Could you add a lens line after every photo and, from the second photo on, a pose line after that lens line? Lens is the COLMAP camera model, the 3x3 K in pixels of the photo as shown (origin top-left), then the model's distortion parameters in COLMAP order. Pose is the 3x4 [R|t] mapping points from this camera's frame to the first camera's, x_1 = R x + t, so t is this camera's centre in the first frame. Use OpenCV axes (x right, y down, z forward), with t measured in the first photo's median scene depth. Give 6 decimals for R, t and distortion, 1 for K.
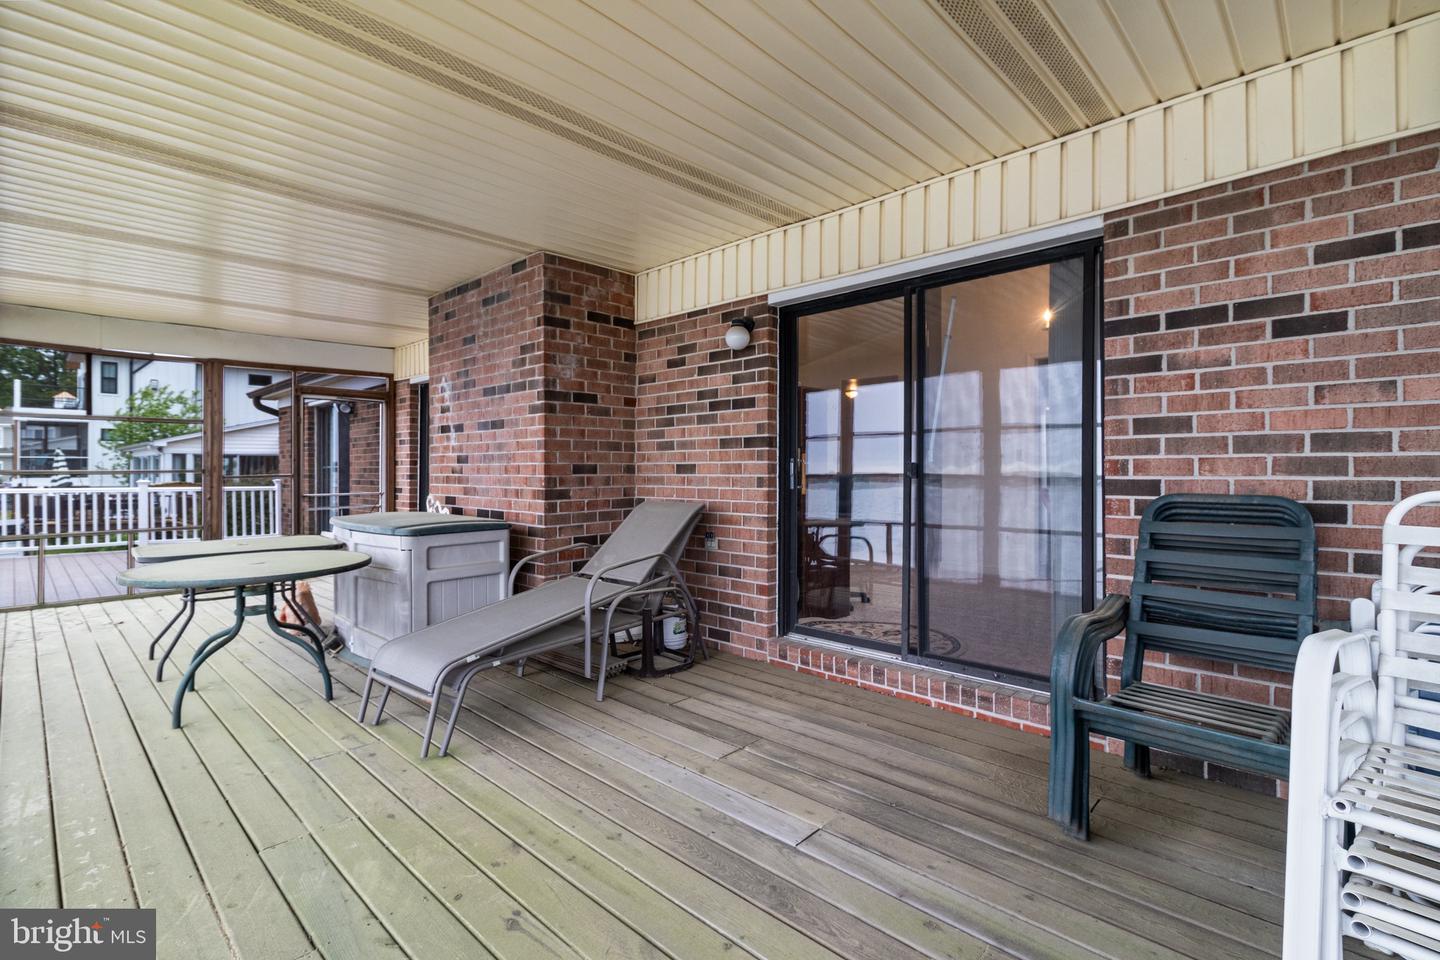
lens RADIAL K [[666.7, 0, 725.8], [0, 666.7, 467.5], [0, 0, 1]] dist [0.000722, -0.000431]
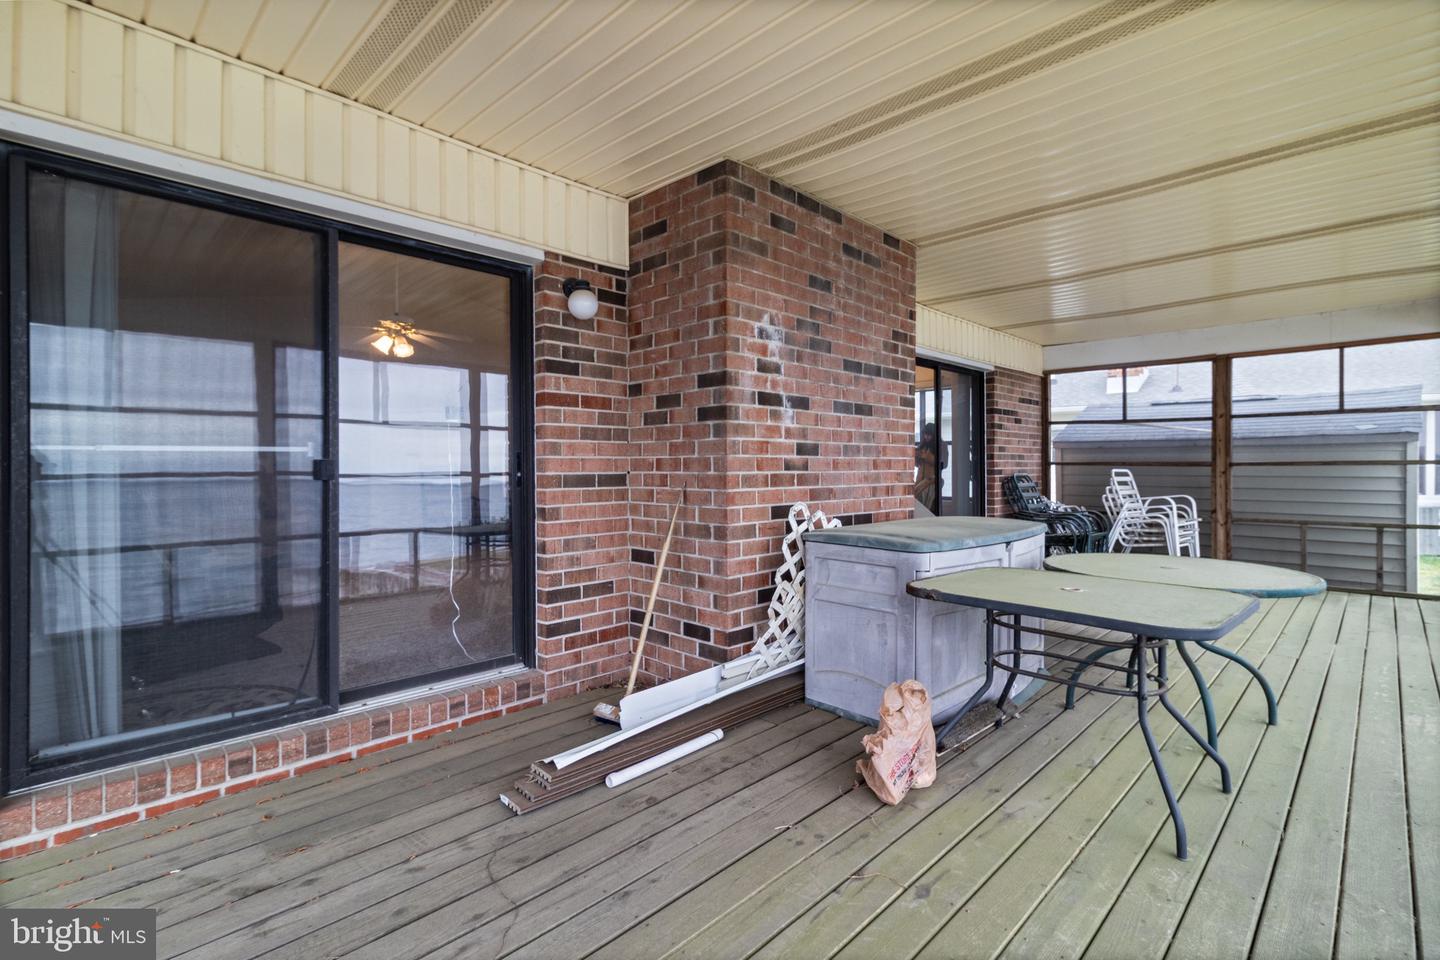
lens RADIAL K [[666.7, 0, 725.8], [0, 666.7, 467.5], [0, 0, 1]] dist [0.000722, -0.000431]
pose [[0.018525, -0.006028, 0.999810, -1.180126], [-0.006858, 0.999958, 0.006156, 0.003229], [-0.999805, -0.006971, 0.018483, 1.161024]]
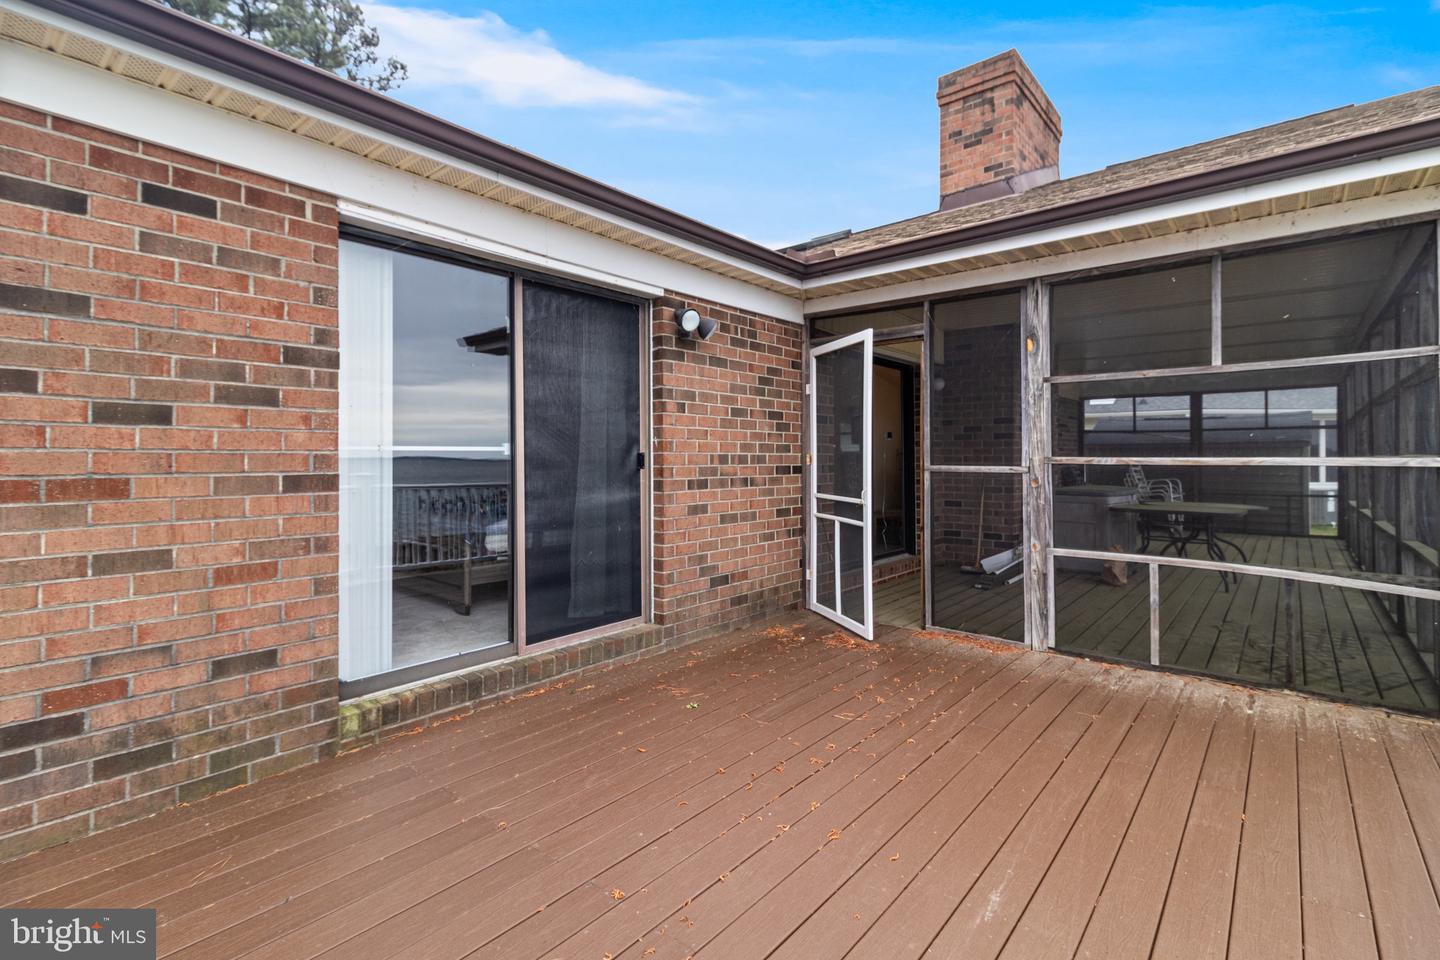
lens RADIAL K [[658.7, 0, 721.9], [0, 658.7, 455.1], [0, 0, 1]] dist [0.000501, -0.000002]
pose [[-0.048487, 0.001972, 0.998822, -1.996067], [-0.009593, 0.999951, -0.002440, 0.005055], [-0.998778, -0.009700, -0.048466, 1.937995]]
